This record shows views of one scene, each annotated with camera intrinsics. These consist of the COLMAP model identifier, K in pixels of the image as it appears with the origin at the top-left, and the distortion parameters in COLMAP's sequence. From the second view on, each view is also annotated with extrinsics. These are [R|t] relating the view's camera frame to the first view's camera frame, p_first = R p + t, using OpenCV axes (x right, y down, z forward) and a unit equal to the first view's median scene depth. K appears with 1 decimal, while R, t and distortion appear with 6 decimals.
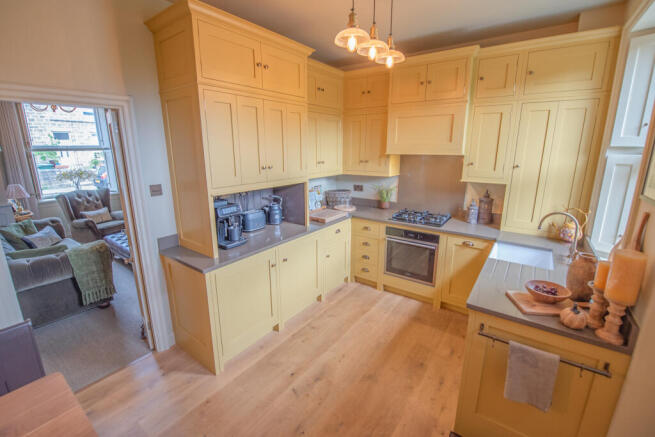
lens RADIAL K [[281.4, 0, 328.2], [0, 281.4, 210.6], [0, 0, 1]] dist [-0.026832, -0.000173]
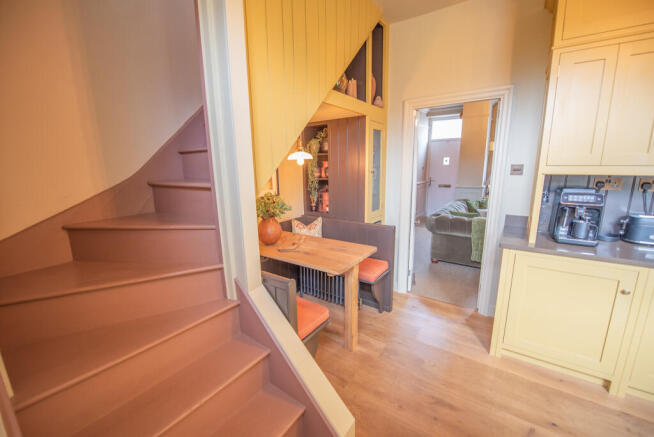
lens RADIAL K [[275.4, 0, 324.7], [0, 275.4, 221.3], [0, 0, 1]] dist [-0.010072, -0.000319]
pose [[0.002352, 0.202556, -0.979268, 0.353614], [-0.199551, 0.959670, 0.198023, 0.043810], [0.979885, 0.194948, 0.042677, 0.214758]]
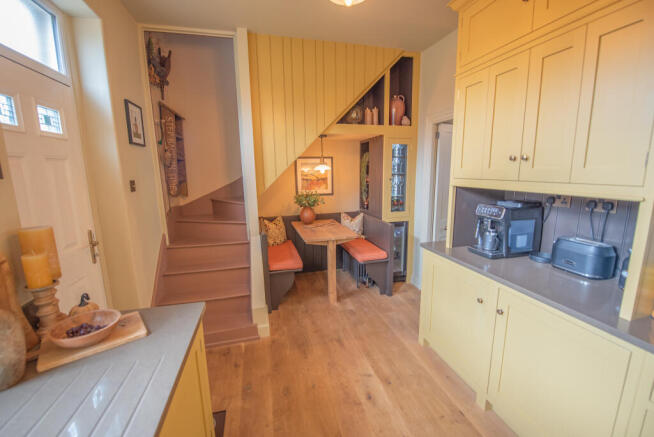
lens RADIAL K [[275.4, 0, 324.7], [0, 275.4, 221.3], [0, 0, 1]] dist [-0.010072, -0.000319]
pose [[-0.644875, 0.150798, -0.749264, 0.470231], [-0.148758, 0.936829, 0.316580, -0.129294], [0.749672, 0.315613, -0.581705, 0.927349]]
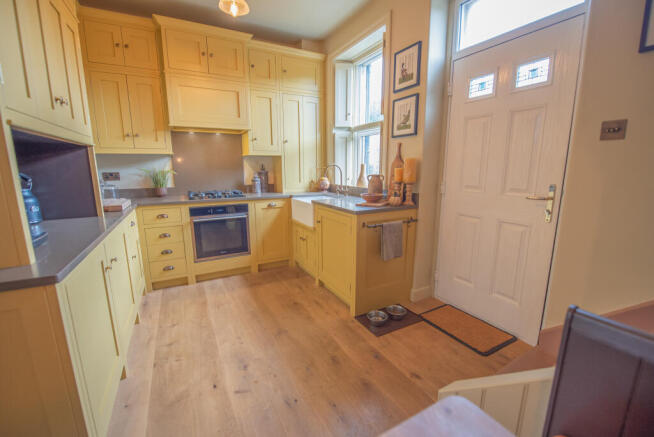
lens RADIAL K [[273.9, 0, 327.0], [0, 273.9, 218.5], [0, 0, 1]] dist [-0.033797, 0.000036]
pose [[0.431714, -0.169984, 0.885849, -0.426813], [0.202411, 0.975293, 0.088504, 0.118102], [-0.879007, 0.141097, 0.455455, 0.274941]]
